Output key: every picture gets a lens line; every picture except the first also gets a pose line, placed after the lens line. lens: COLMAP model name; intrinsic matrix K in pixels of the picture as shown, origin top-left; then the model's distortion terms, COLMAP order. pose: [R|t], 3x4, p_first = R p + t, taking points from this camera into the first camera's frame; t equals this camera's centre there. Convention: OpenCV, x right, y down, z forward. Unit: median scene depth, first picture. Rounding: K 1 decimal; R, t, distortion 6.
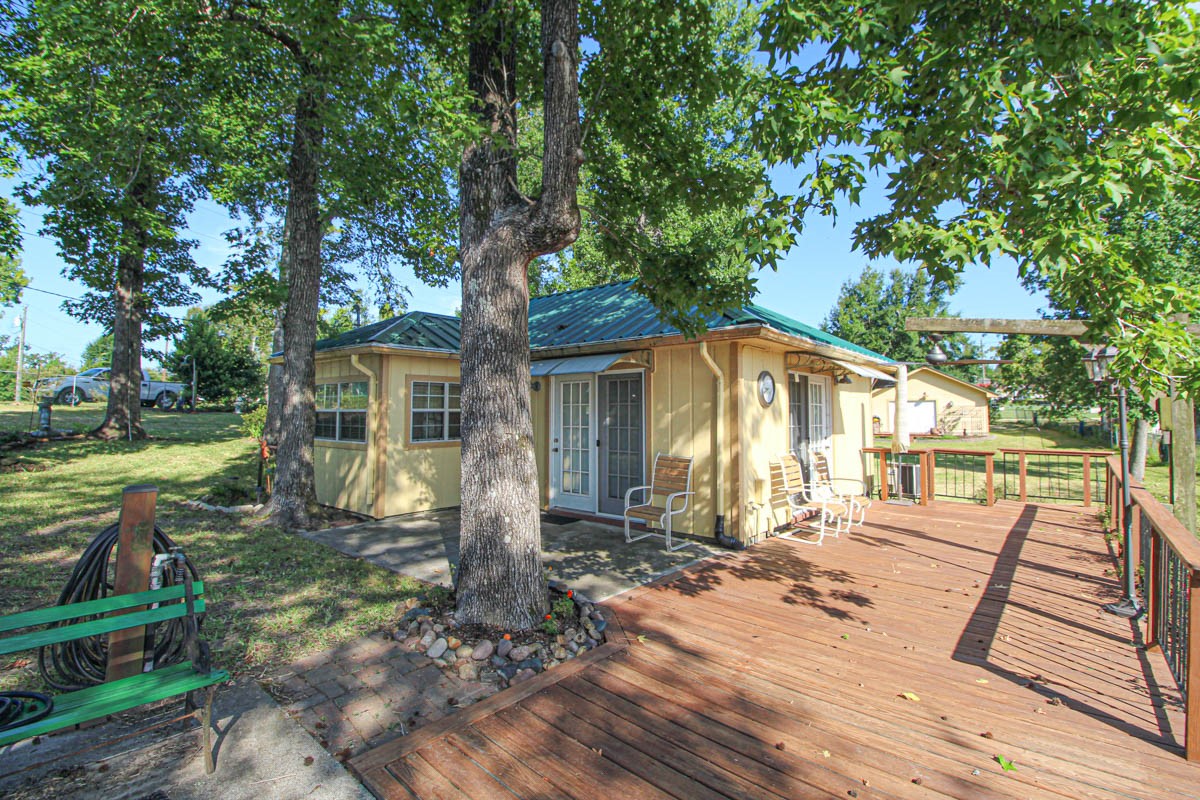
lens RADIAL K [[543.4, 0, 607.2], [0, 543.4, 379.9], [0, 0, 1]] dist [-0.018246, -0.007851]
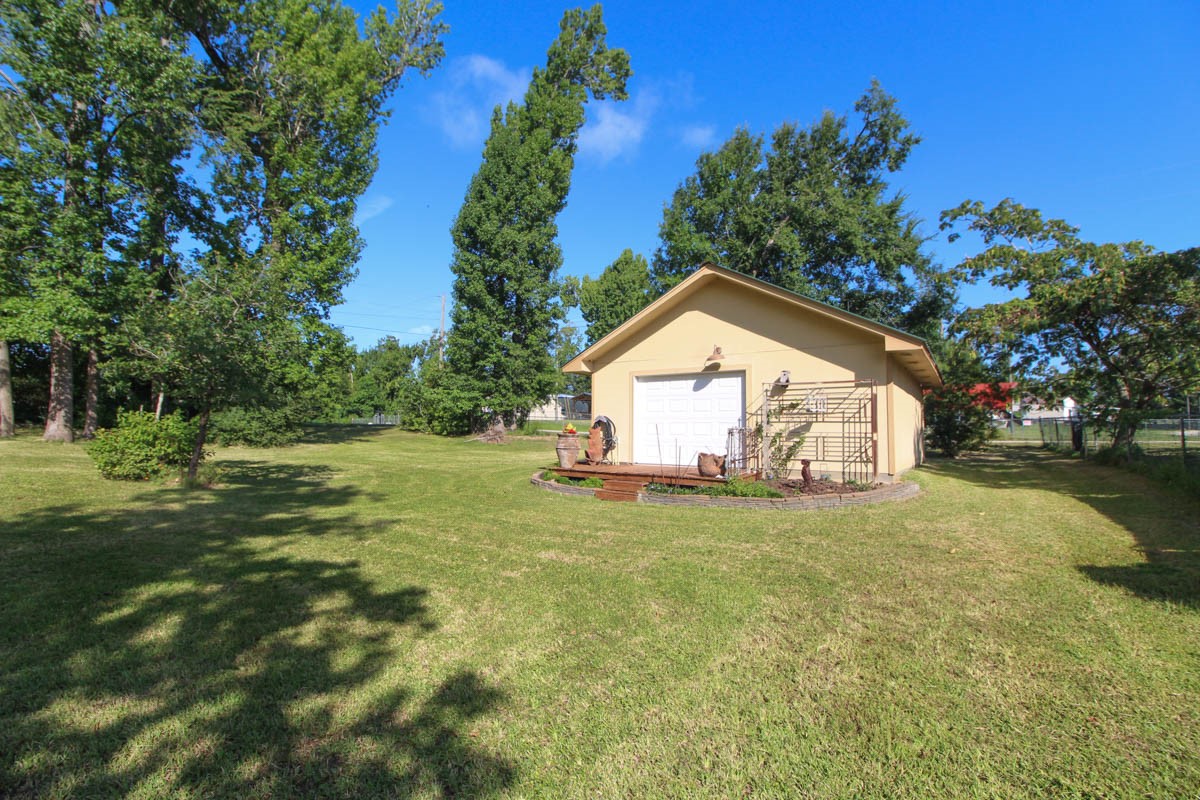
lens RADIAL K [[551.4, 0, 626.0], [0, 551.4, 398.0], [0, 0, 1]] dist [-0.025280, -0.000276]
pose [[0.998809, 0.011588, -0.047401, 1.372082], [-0.011976, 0.999897, -0.007927, 0.143397], [0.047305, 0.008485, 0.998844, 1.653231]]
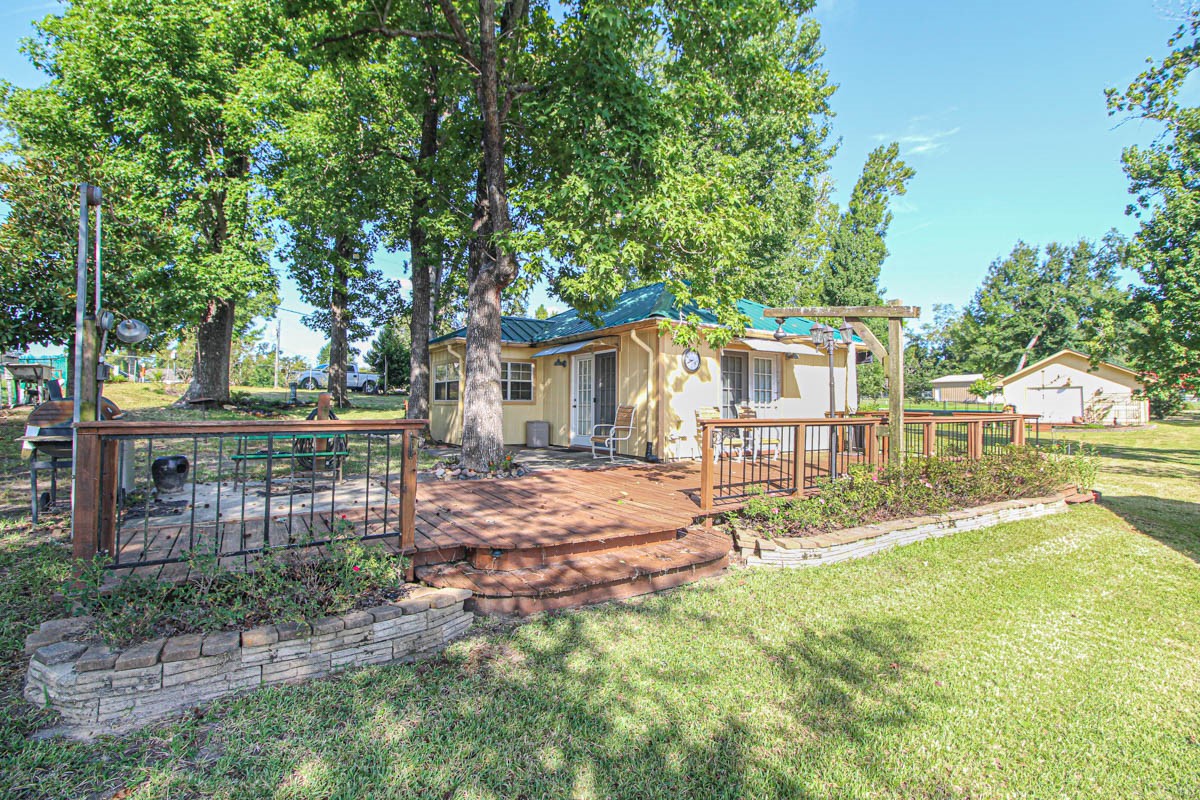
lens RADIAL K [[543.4, 0, 607.2], [0, 543.4, 379.9], [0, 0, 1]] dist [-0.018246, -0.007851]
pose [[0.957931, -0.007668, -0.286897, 0.244449], [0.010337, 0.999916, 0.007789, 0.027856], [0.286813, -0.010427, 0.957930, -0.228744]]
